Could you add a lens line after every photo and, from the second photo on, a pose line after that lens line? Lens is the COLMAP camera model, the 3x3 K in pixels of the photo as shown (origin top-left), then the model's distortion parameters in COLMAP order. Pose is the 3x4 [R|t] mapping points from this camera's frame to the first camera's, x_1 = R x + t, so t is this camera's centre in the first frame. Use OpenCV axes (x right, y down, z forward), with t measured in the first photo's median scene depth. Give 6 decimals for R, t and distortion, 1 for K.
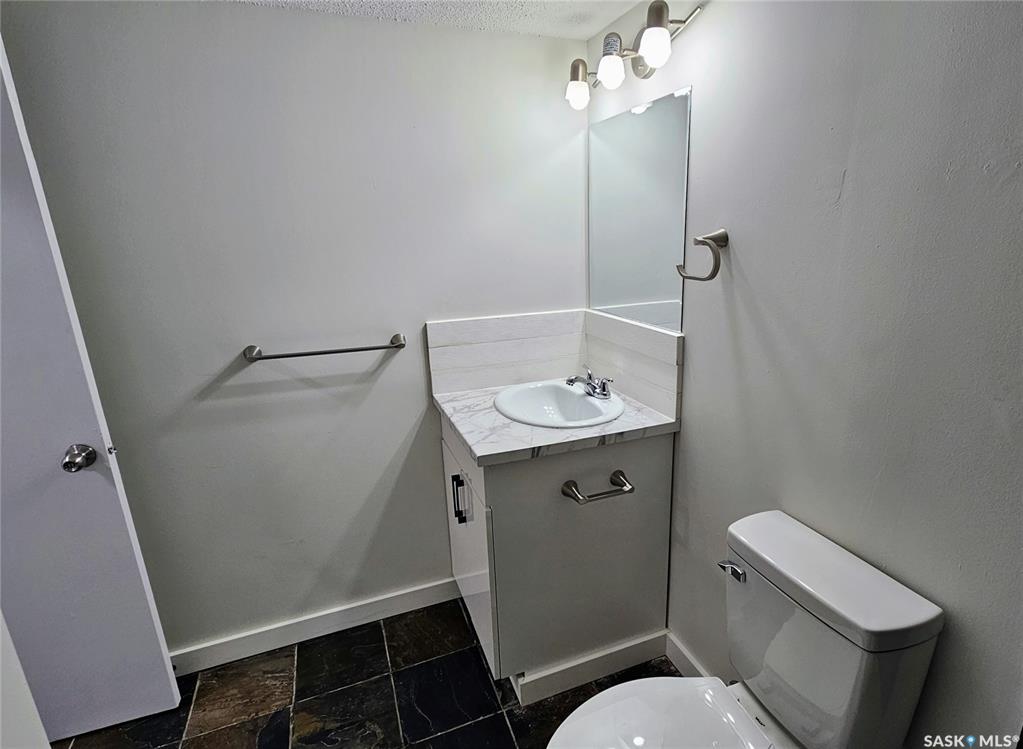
lens RADIAL K [[502.3, 0, 511.5], [0, 502.3, 374.5], [0, 0, 1]] dist [0.000318, 0.000042]
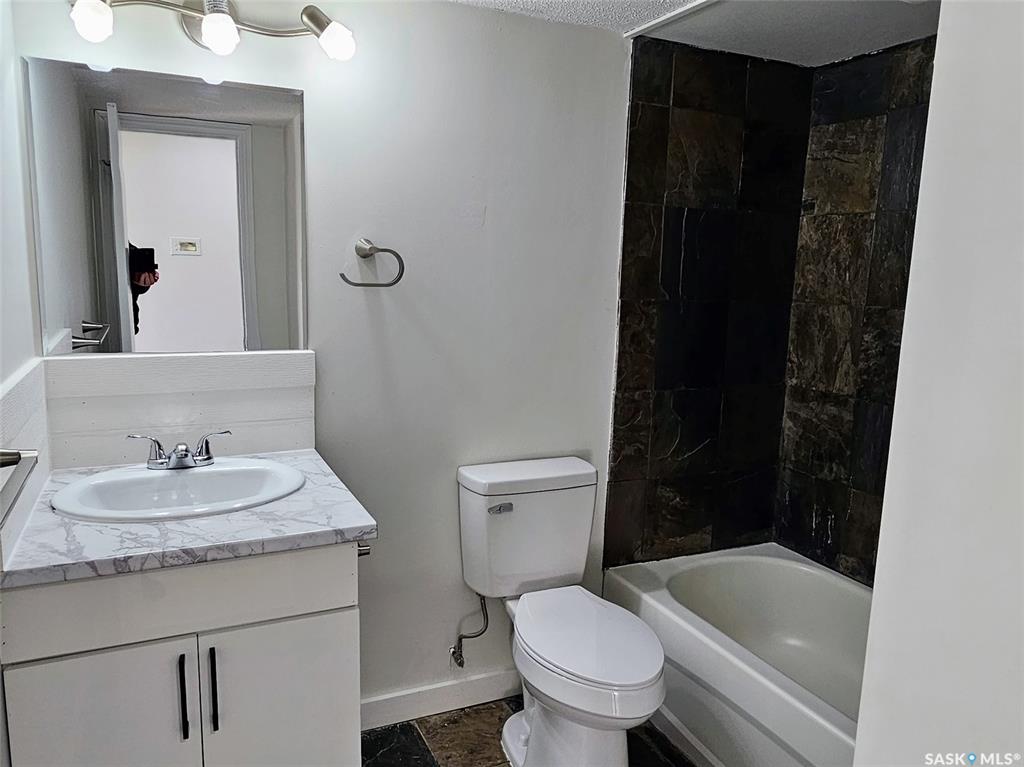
lens RADIAL K [[761.5, 0, 512.0], [0, 761.5, 383.5], [0, 0, 1]] dist [-0.005889, -0.002636]
pose [[-0.074714, -0.124945, 0.989347, -0.962031], [0.240908, 0.960472, 0.139491, -0.116300], [-0.967668, 0.248763, -0.041660, 0.669173]]
